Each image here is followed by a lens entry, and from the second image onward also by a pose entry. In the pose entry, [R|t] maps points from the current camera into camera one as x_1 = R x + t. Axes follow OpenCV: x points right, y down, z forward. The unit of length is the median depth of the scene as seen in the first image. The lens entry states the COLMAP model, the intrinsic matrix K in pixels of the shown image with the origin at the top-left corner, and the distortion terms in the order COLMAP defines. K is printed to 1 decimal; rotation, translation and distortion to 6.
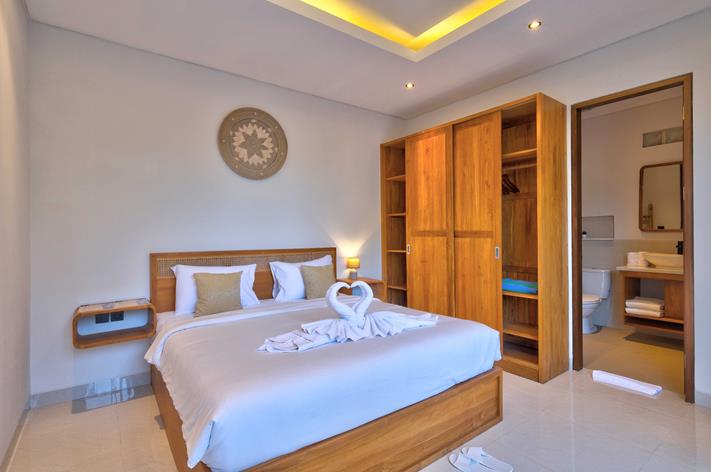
lens RADIAL K [[347.6, 0, 355.5], [0, 347.6, 236.0], [0, 0, 1]] dist [0.006286, 0.000006]
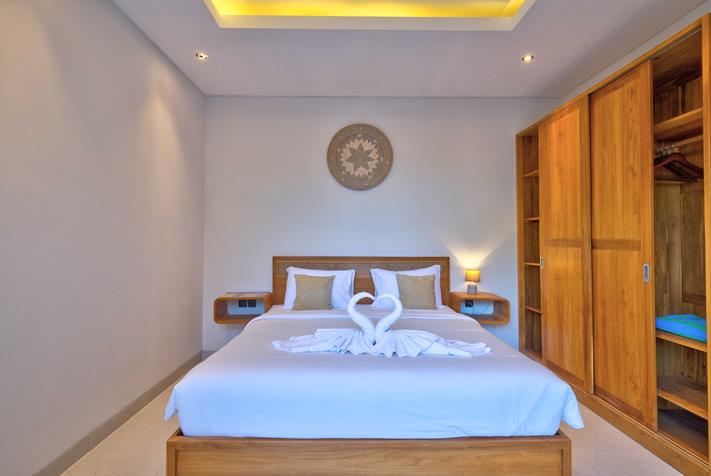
lens RADIAL K [[351.6, 0, 355.5], [0, 351.6, 238.0], [0, 0, 1]] dist [-0.000190, -0.000087]
pose [[0.810546, 0.002380, -0.585670, 0.327504], [-0.010628, 0.999887, -0.010645, -0.005032], [0.585578, 0.014853, 0.810480, 0.122899]]
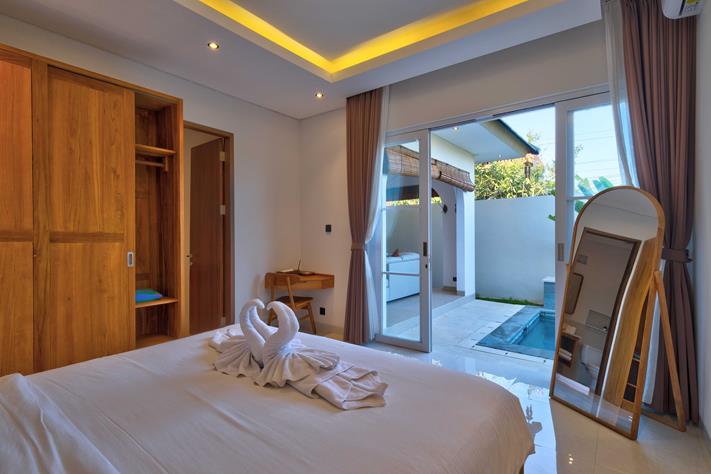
lens RADIAL K [[347.6, 0, 355.5], [0, 347.6, 237.0], [0, 0, 1]] dist [0.006286, 0.000006]
pose [[-0.274657, 0.006189, 0.961522, -0.500916], [0.013349, 0.999907, -0.002623, 0.003835], [-0.961450, 0.012115, -0.274714, 0.666079]]
